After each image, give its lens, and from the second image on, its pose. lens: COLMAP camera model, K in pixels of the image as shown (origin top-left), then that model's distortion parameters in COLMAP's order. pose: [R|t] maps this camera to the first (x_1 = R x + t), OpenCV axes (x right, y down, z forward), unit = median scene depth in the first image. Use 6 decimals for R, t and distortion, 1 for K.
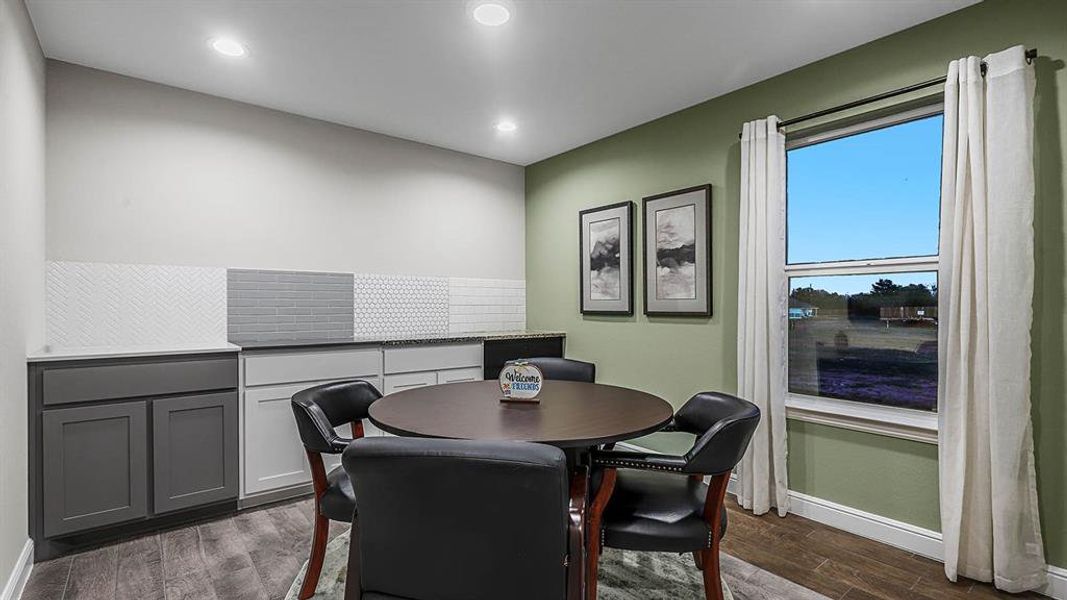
lens RADIAL K [[488.9, 0, 533.8], [0, 488.9, 304.2], [0, 0, 1]] dist [0.004415, -0.001307]
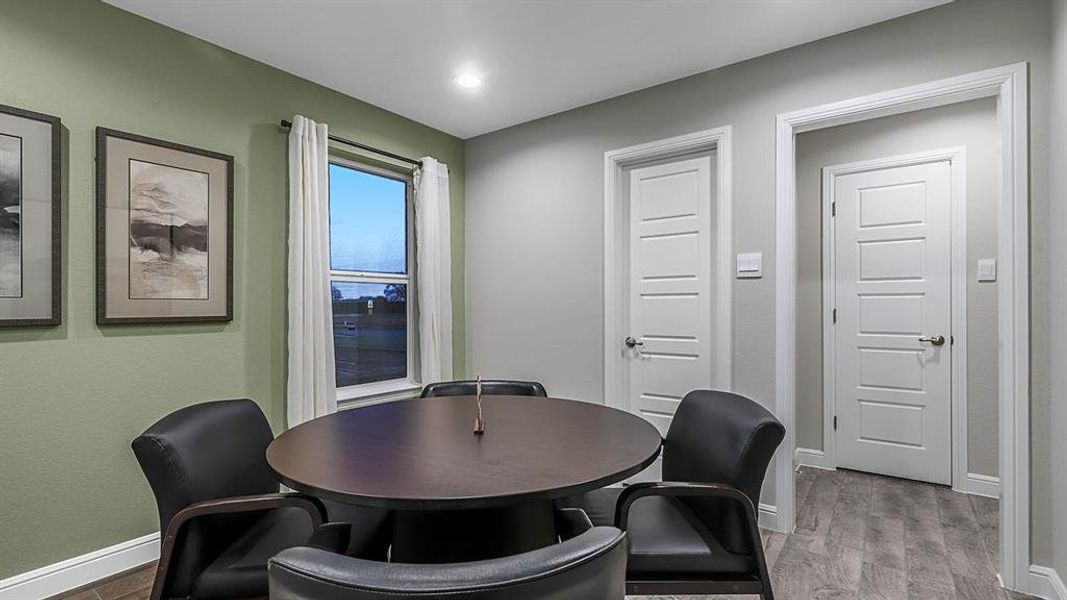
lens RADIAL K [[488.9, 0, 533.2], [0, 488.9, 305.7], [0, 0, 1]] dist [0.004415, -0.001307]
pose [[-0.254495, 0.001768, 0.967072, -0.515301], [0.002693, 0.999996, -0.001119, 0.001252], [-0.967070, 0.002320, -0.254499, 0.687776]]
